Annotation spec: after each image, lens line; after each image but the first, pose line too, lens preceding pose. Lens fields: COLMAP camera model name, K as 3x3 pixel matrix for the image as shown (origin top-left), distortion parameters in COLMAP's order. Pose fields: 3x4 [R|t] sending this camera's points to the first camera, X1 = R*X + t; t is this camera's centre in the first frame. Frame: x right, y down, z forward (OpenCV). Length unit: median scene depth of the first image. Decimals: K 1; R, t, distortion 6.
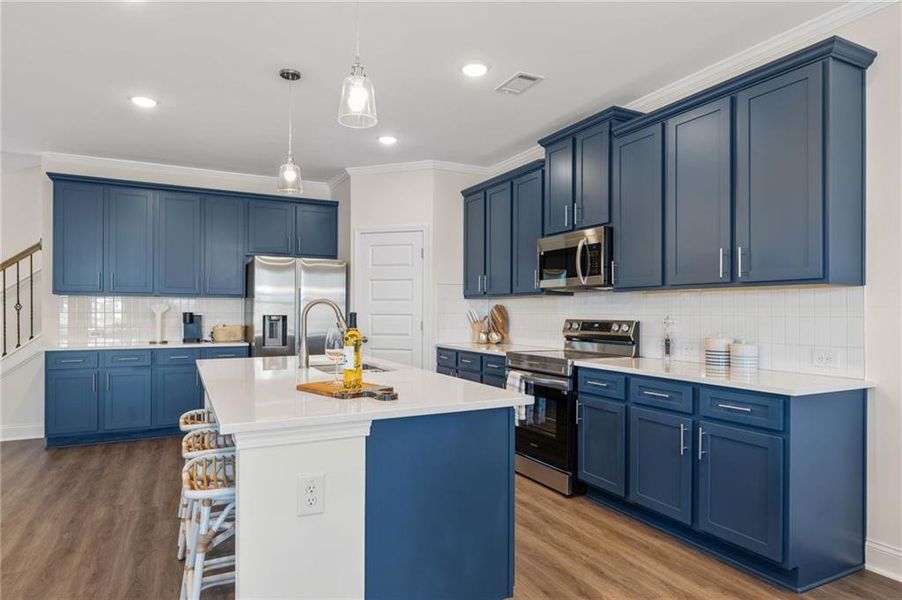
lens RADIAL K [[529.1, 0, 452.3], [0, 529.1, 316.0], [0, 0, 1]] dist [-0.004872, -0.000763]
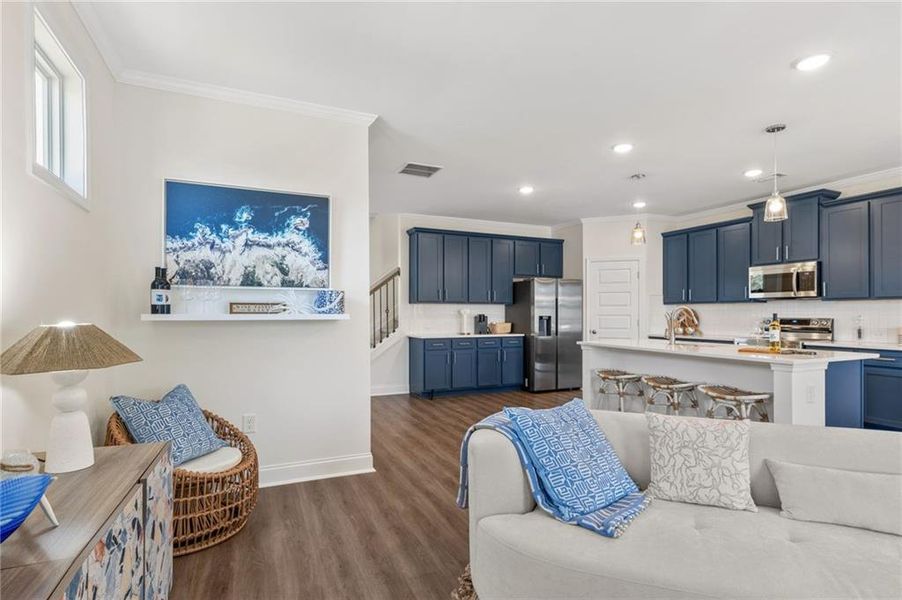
lens RADIAL K [[440.9, 0, 455.2], [0, 440.9, 316.1], [0, 0, 1]] dist [-0.003088, 0.000394]
pose [[0.998344, -0.002310, -0.057488, -0.648444], [0.002129, 0.999993, -0.003204, 0.003641], [0.057495, 0.003076, 0.998341, -0.372245]]
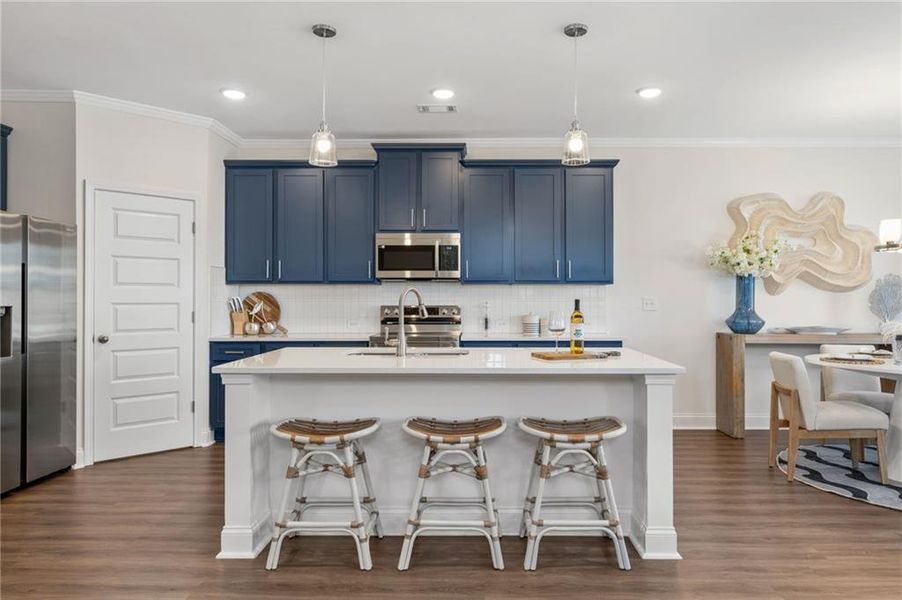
lens RADIAL K [[587.8, 0, 457.6], [0, 587.8, 298.2], [0, 0, 1]] dist [-0.004201, -0.003136]
pose [[0.477261, -0.002114, 0.878759, -0.837491], [0.010093, 0.999944, -0.003076, -0.004610], [-0.878704, 0.010337, 0.477256, 0.270210]]
